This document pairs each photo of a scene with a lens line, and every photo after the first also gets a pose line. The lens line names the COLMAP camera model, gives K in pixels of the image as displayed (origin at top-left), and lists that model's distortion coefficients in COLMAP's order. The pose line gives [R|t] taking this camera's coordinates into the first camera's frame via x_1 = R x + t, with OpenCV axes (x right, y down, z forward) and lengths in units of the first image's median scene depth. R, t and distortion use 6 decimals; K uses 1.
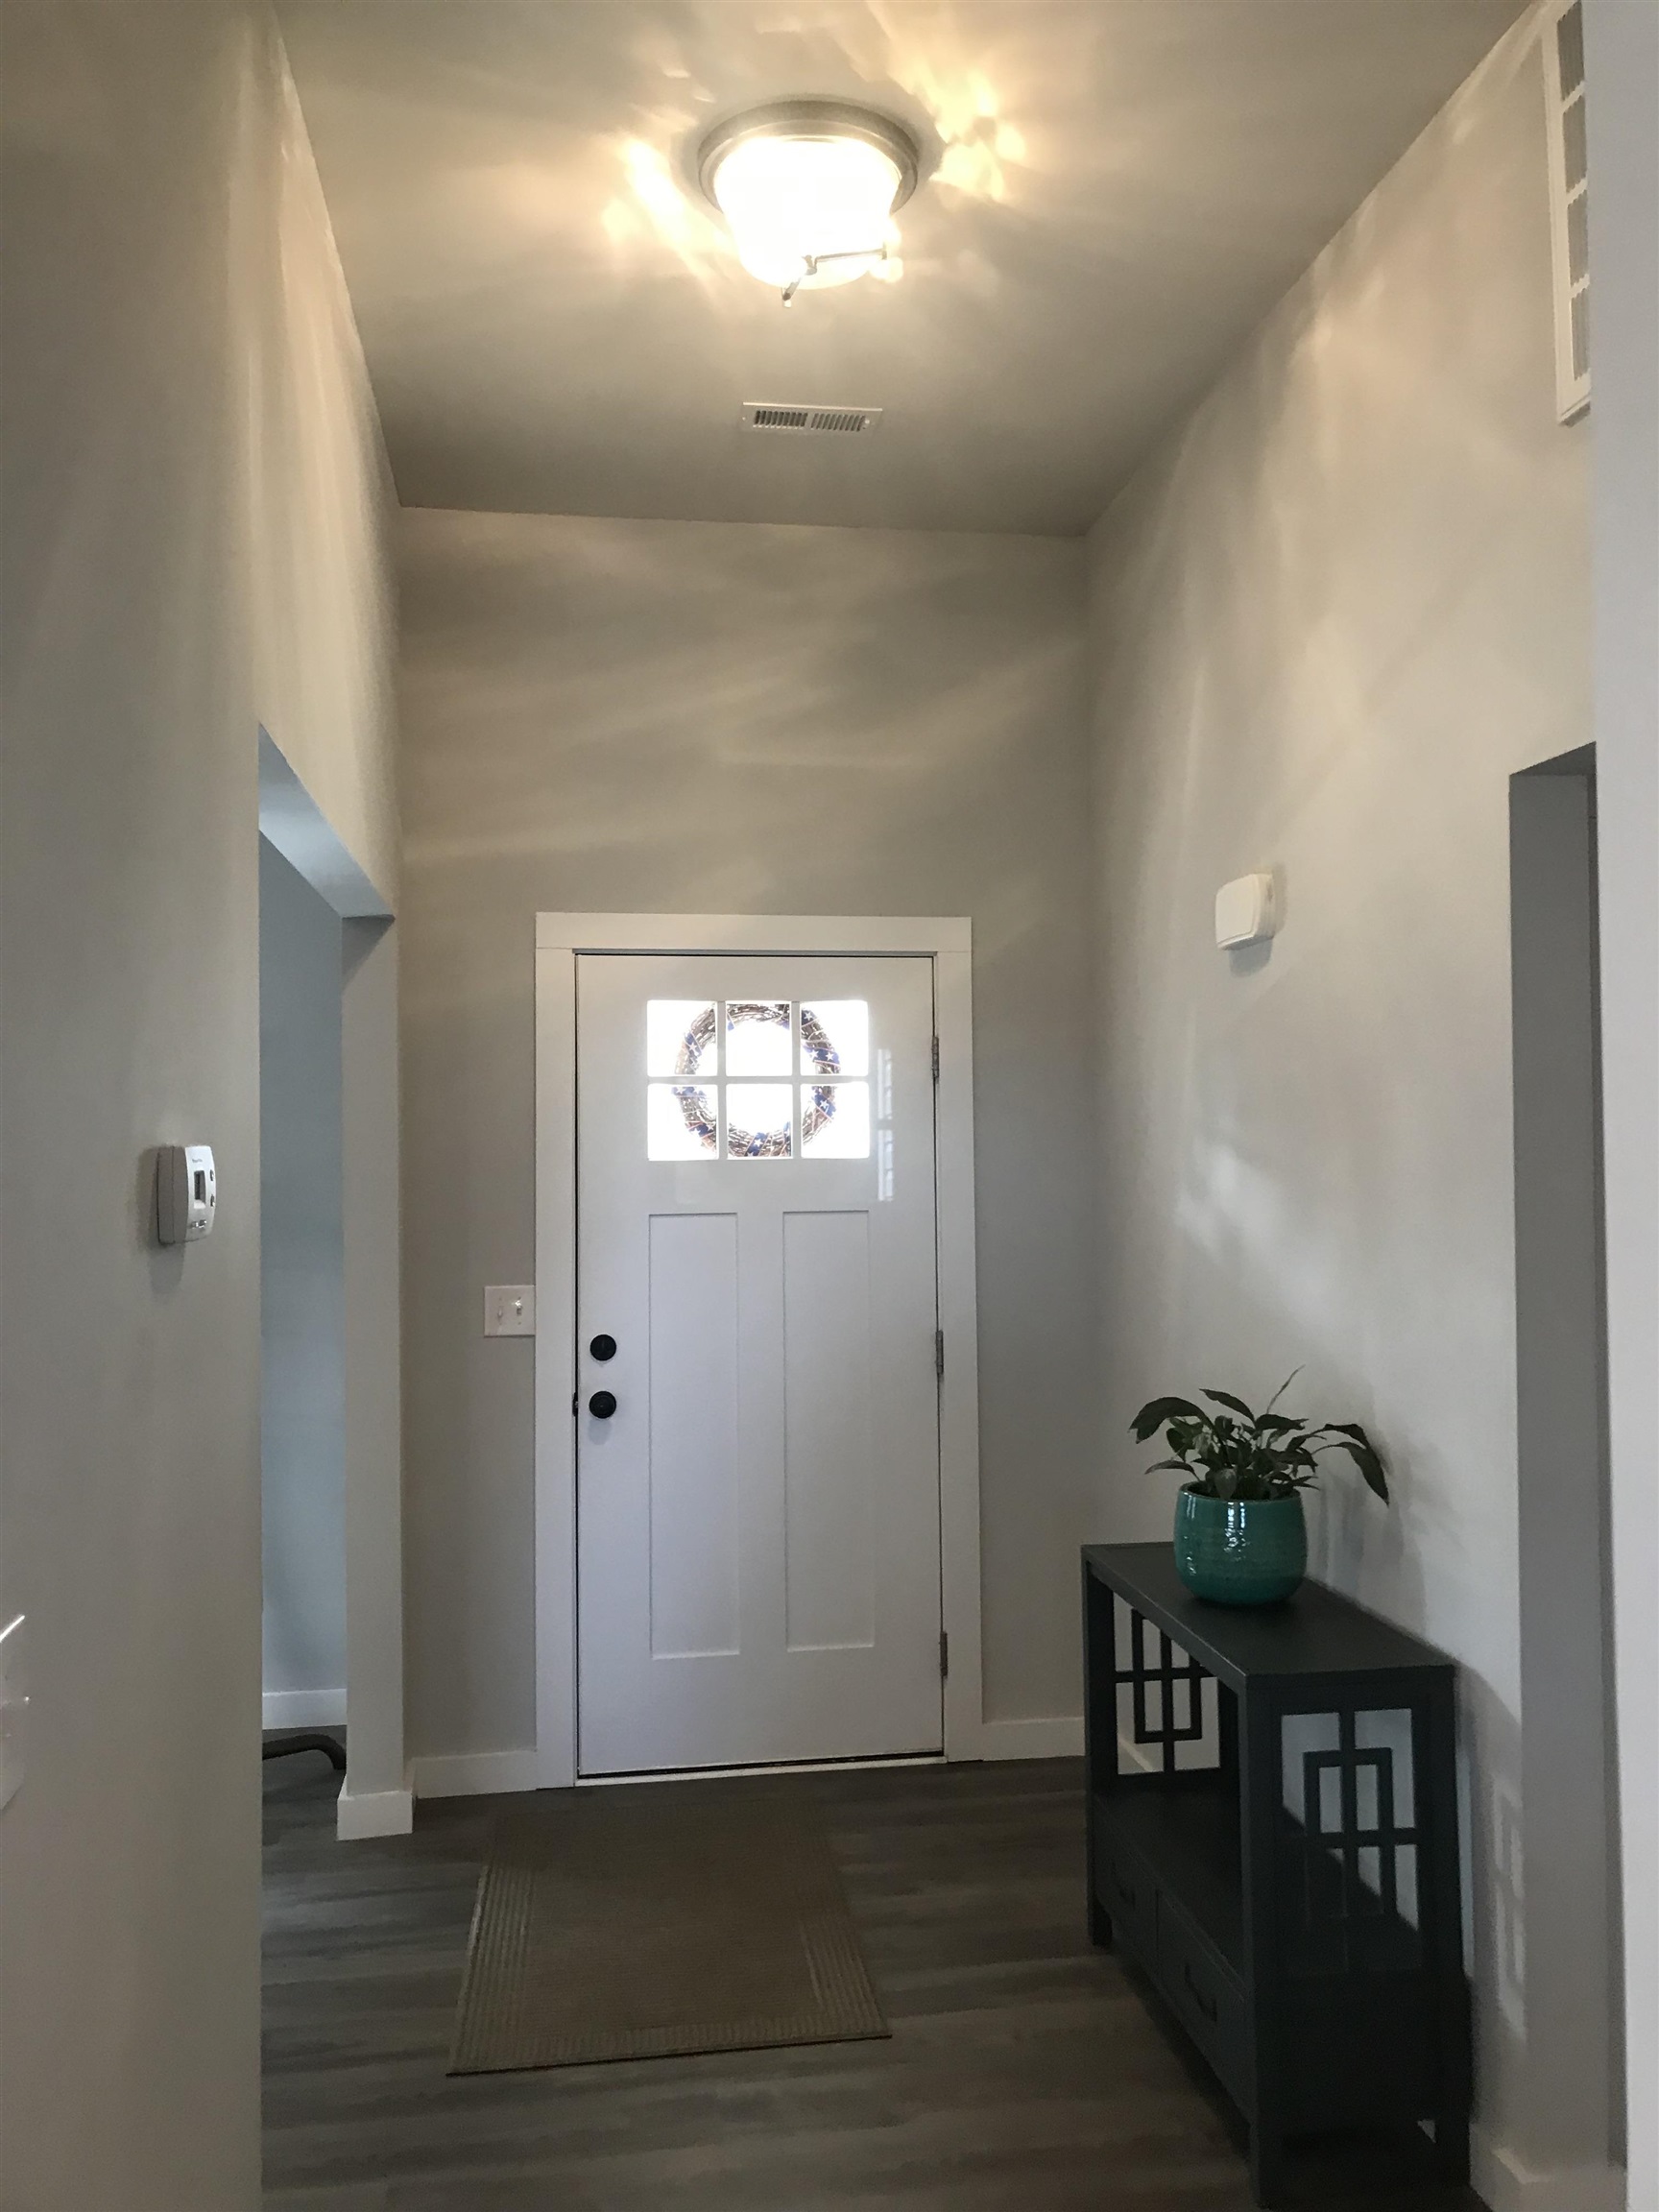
lens RADIAL K [[1823.8, 0, 828.0], [0, 1823.8, 1080.7], [0, 0, 1]] dist [0.040135, -0.039727]
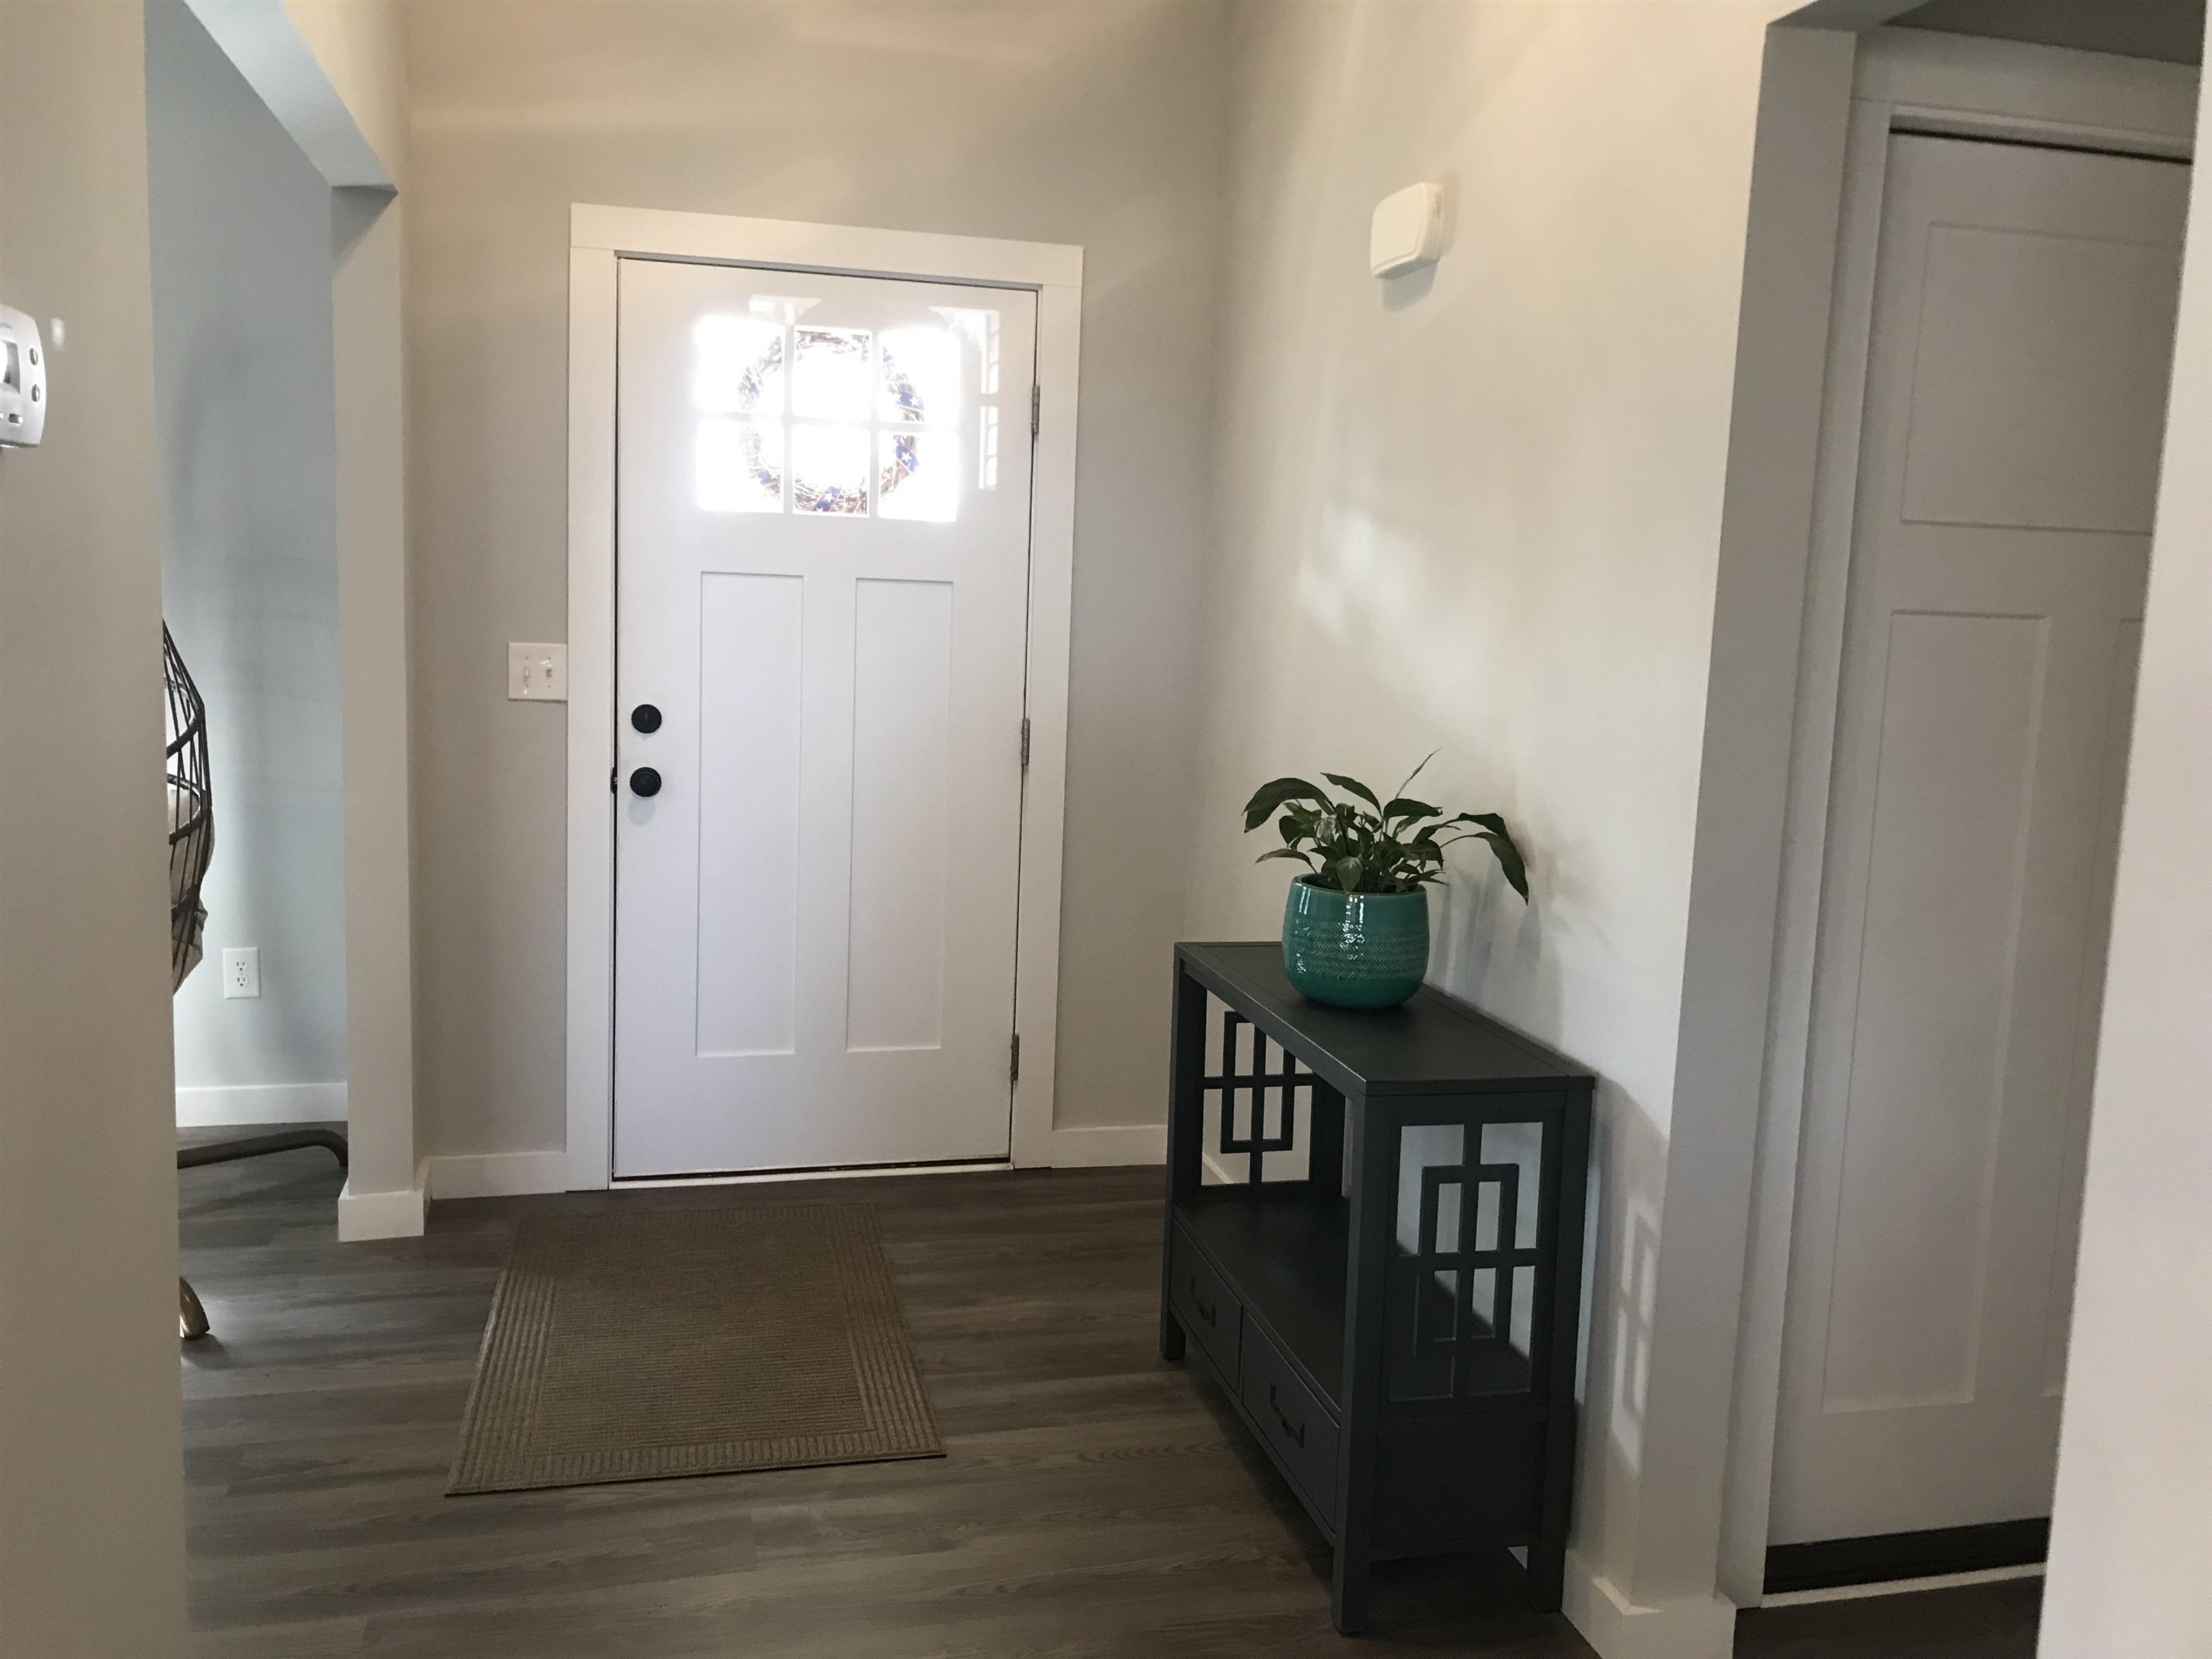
lens RADIAL K [[1823.8, 0, 1062.5], [0, 1823.8, 786.8], [0, 0, 1]] dist [0.040135, -0.039727]
pose [[0.995341, 0.034220, 0.090144, -0.001284], [-0.047440, 0.987719, 0.148862, 0.046307], [-0.083943, -0.152445, 0.984741, 0.129620]]
